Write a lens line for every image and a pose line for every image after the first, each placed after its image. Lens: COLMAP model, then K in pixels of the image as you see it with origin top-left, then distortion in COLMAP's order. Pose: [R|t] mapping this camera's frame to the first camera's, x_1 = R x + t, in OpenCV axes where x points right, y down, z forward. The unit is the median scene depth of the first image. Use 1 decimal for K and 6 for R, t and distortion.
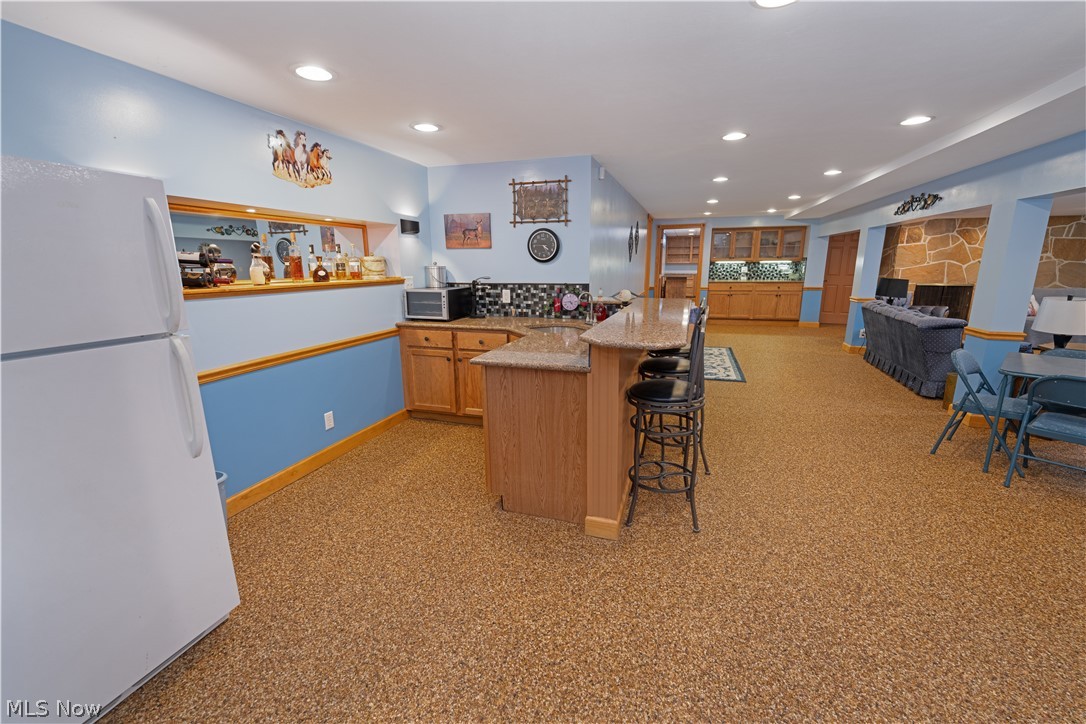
lens RADIAL K [[448.4, 0, 543.9], [0, 448.4, 362.7], [0, 0, 1]] dist [-0.002836, -0.000318]
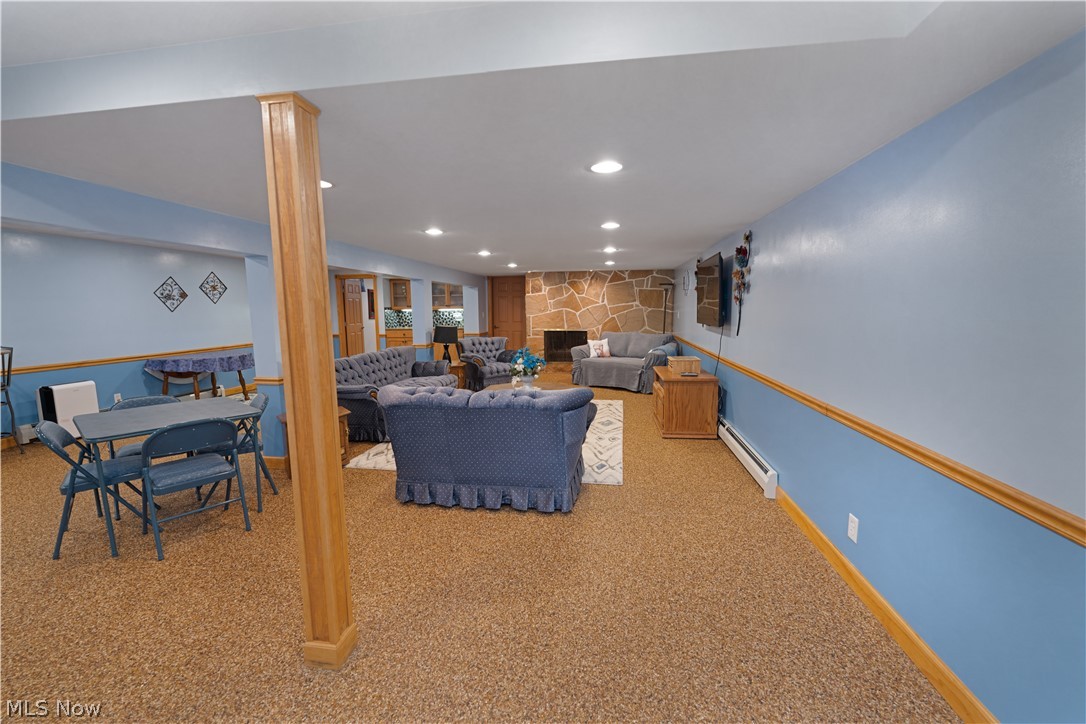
lens RADIAL K [[448.4, 0, 541.0], [0, 448.4, 363.9], [0, 0, 1]] dist [-0.002836, -0.000318]
pose [[0.989530, -0.020918, 0.142802, 0.681297], [0.034599, 0.994970, -0.094004, 0.010472], [-0.140117, 0.097960, 0.985277, -0.072893]]
